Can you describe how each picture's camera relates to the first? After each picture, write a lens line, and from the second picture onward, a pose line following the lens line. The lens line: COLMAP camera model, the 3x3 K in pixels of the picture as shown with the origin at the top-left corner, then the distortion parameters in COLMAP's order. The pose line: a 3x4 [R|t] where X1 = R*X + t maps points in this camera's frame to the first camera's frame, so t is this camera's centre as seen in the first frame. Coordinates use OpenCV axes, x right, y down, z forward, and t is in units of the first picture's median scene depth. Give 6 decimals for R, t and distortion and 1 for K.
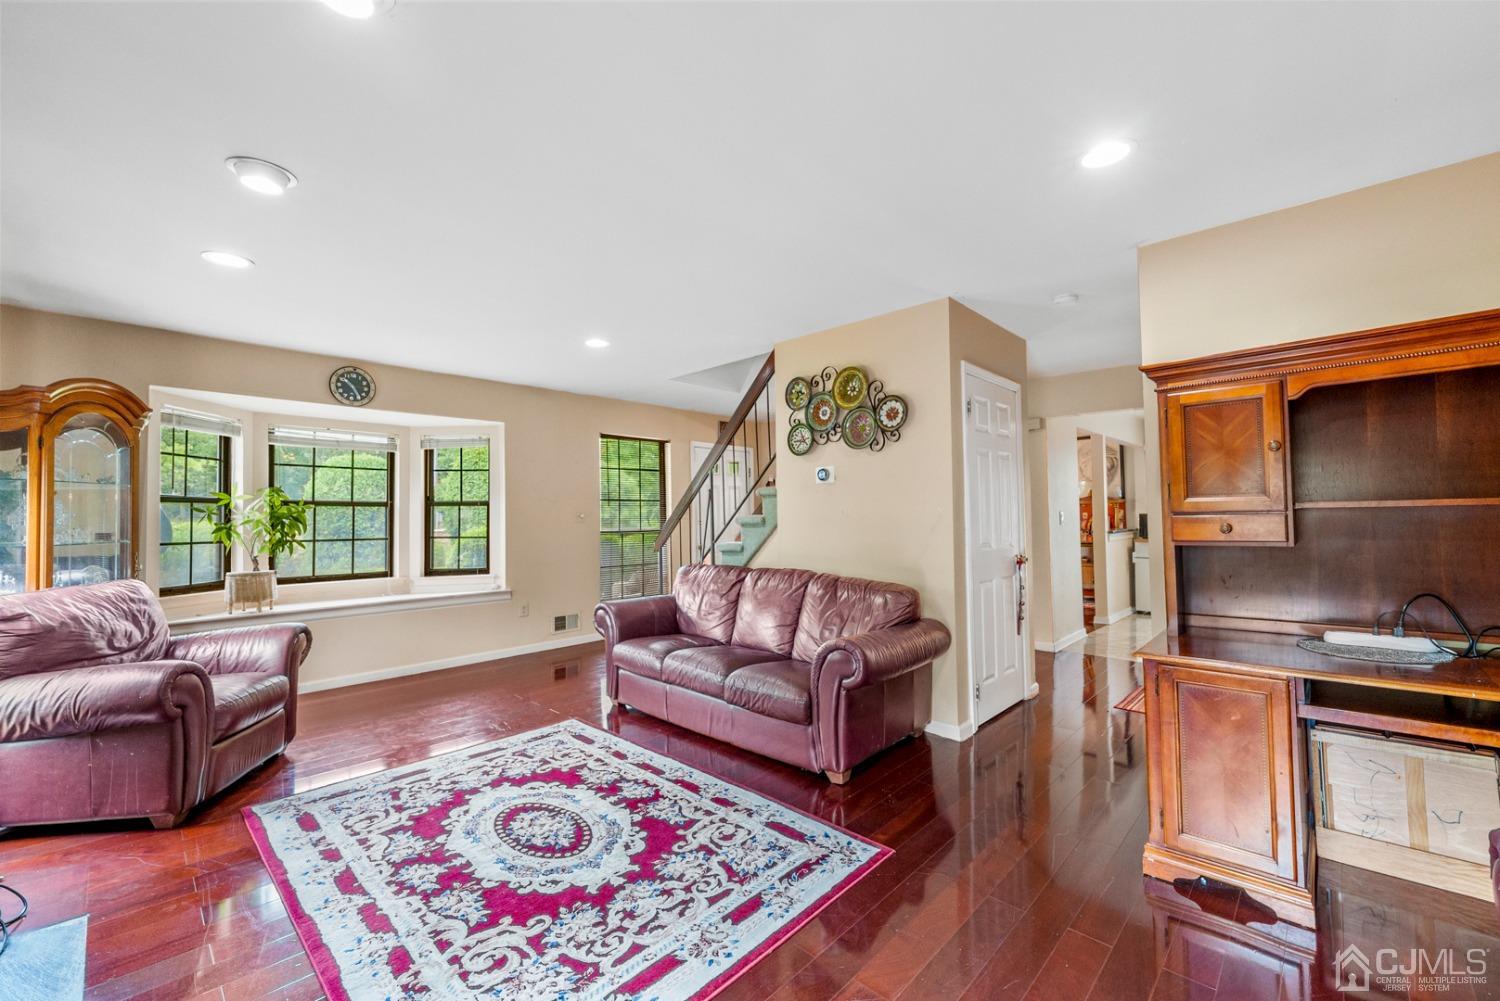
lens RADIAL K [[613.2, 0, 746.4], [0, 613.2, 502.2], [0, 0, 1]] dist [-0.001460, -0.000927]
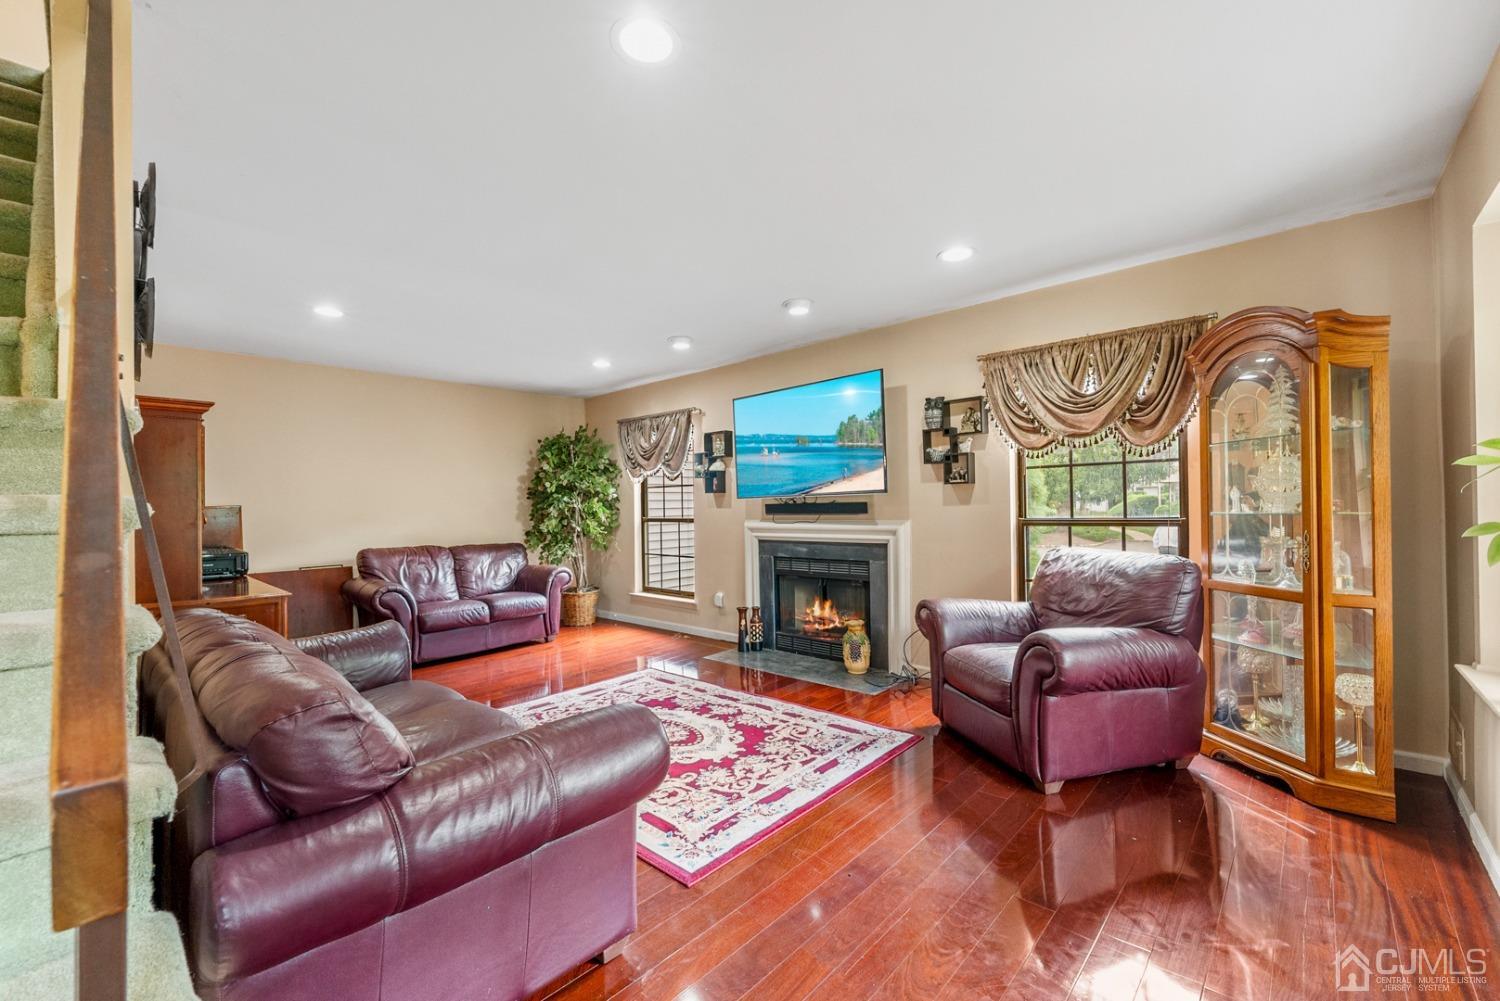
lens RADIAL K [[613.2, 0, 751.6], [0, 613.2, 502.8], [0, 0, 1]] dist [-0.001460, -0.000927]
pose [[-0.999324, 0.023762, -0.028067, -0.484358], [0.024717, 0.999110, -0.034185, 0.079830], [0.027230, -0.034856, -0.999021, 2.280825]]
